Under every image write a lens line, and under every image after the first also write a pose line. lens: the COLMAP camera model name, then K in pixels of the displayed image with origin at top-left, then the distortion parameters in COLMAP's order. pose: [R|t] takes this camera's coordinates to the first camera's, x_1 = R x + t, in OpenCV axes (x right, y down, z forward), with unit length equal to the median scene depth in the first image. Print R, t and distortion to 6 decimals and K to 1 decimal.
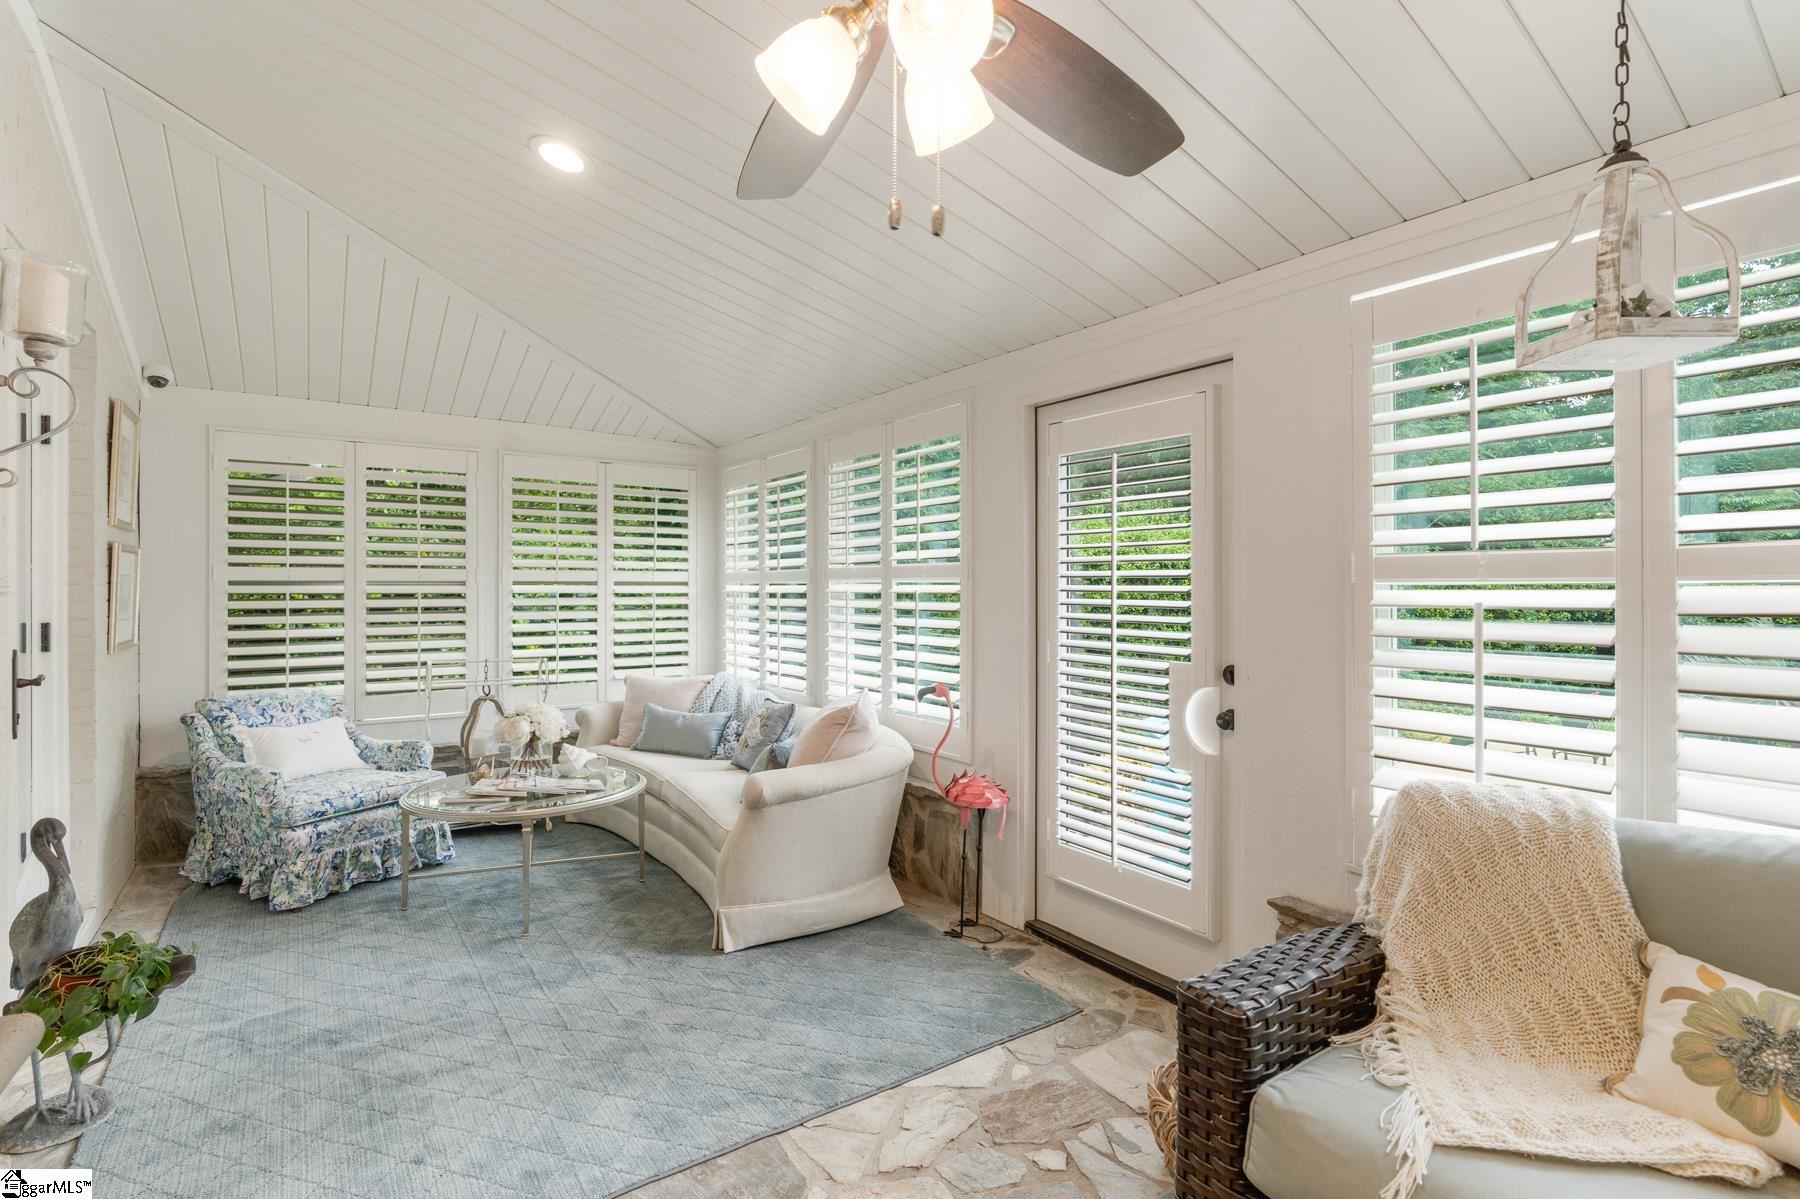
lens RADIAL K [[835.1, 0, 896.2], [0, 835.1, 600.5], [0, 0, 1]] dist [-0.003568, 0.000487]
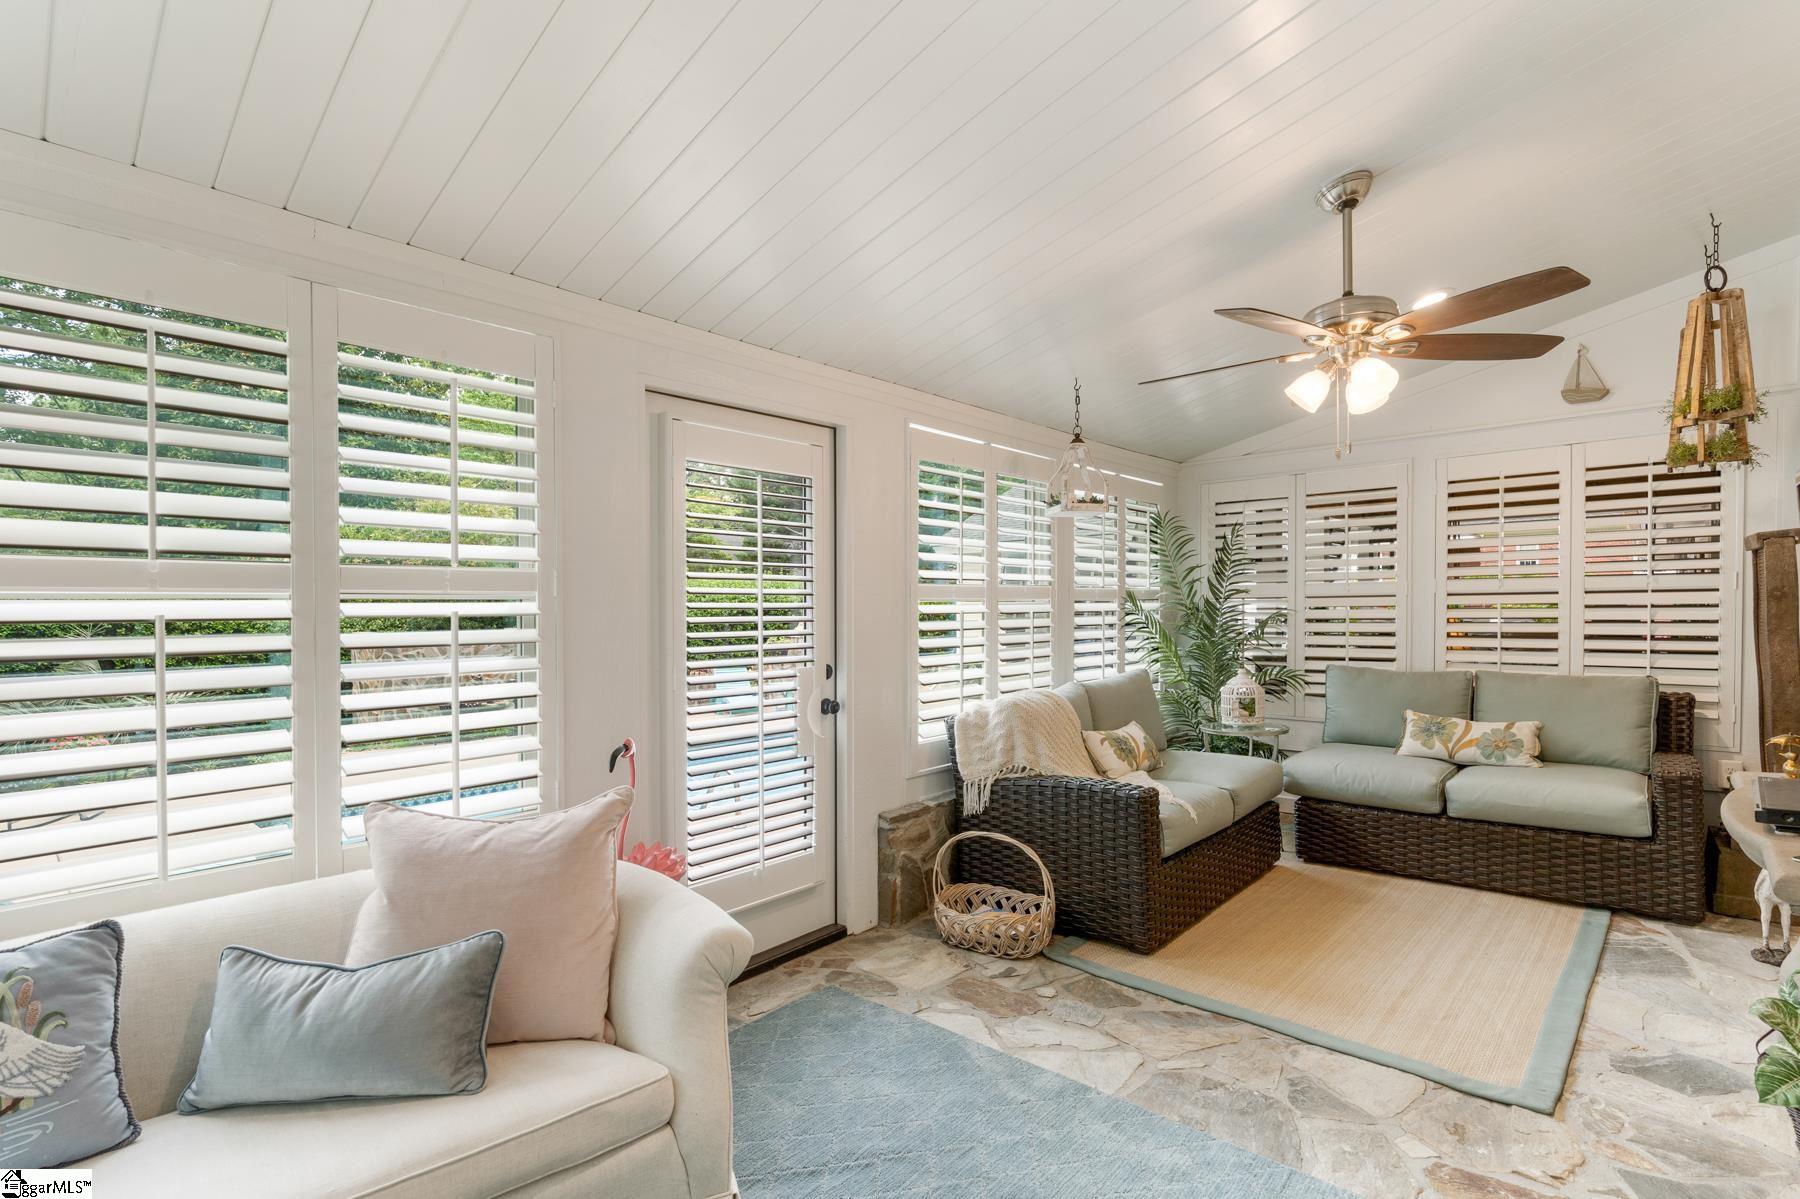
lens RADIAL K [[823.2, 0, 896.3], [0, 823.2, 607.7], [0, 0, 1]] dist [-0.077757, 0.000084]
pose [[-0.229081, -0.015506, 0.973284, -0.817080], [0.013161, 0.999732, 0.019025, -0.029980], [-0.973318, 0.017168, -0.228815, 1.134692]]
